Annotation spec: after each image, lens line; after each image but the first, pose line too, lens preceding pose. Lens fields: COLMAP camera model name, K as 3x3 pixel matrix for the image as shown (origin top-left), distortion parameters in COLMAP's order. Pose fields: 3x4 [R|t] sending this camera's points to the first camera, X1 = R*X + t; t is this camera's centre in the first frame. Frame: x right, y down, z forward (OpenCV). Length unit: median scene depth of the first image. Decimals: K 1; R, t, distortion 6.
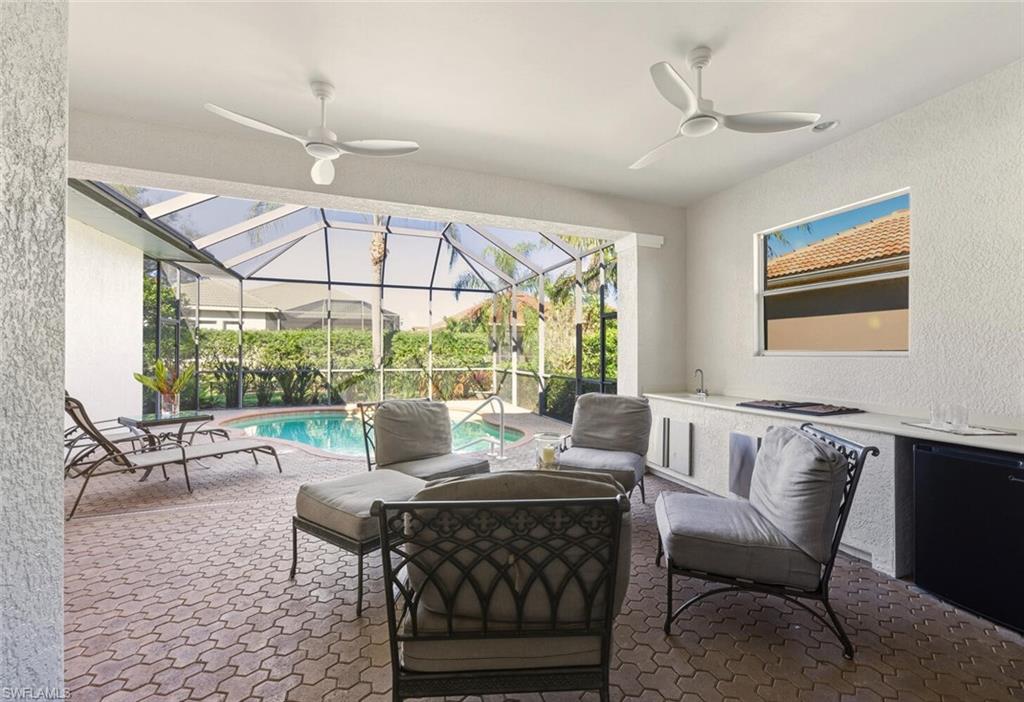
lens RADIAL K [[414.6, 0, 512.3], [0, 414.6, 352.4], [0, 0, 1]] dist [0.004484, -0.000150]
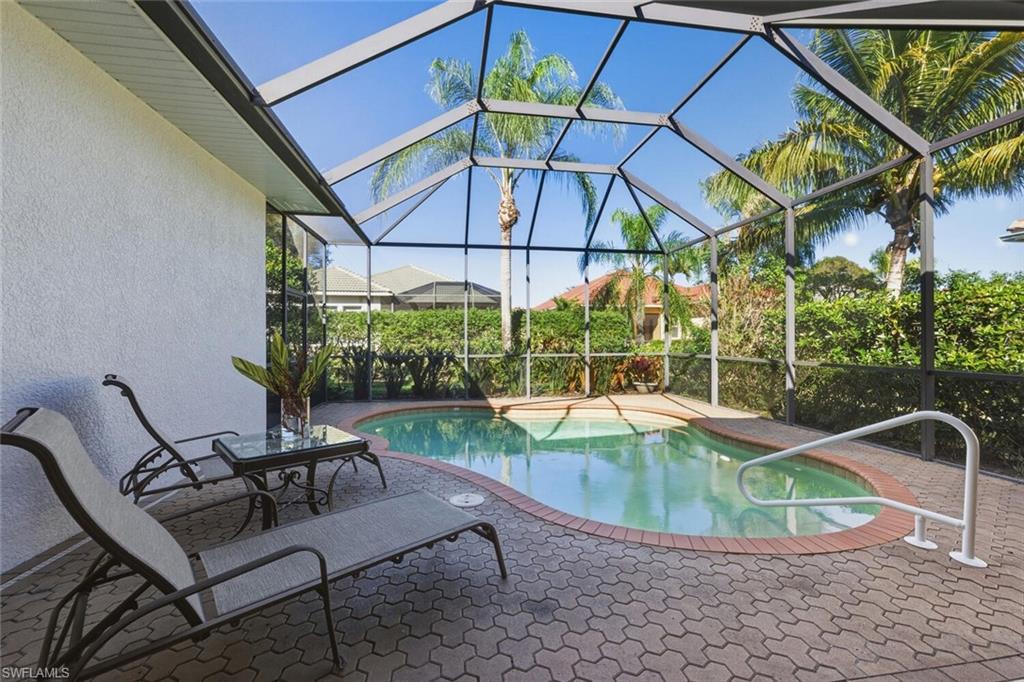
lens RADIAL K [[417.5, 0, 508.8], [0, 417.5, 339.3], [0, 0, 1]] dist [-0.023639, 0.001196]
pose [[0.975378, -0.007892, -0.220397, -0.182955], [0.008687, 0.999959, 0.002637, 0.010875], [0.220367, -0.004487, 0.975407, 0.229012]]
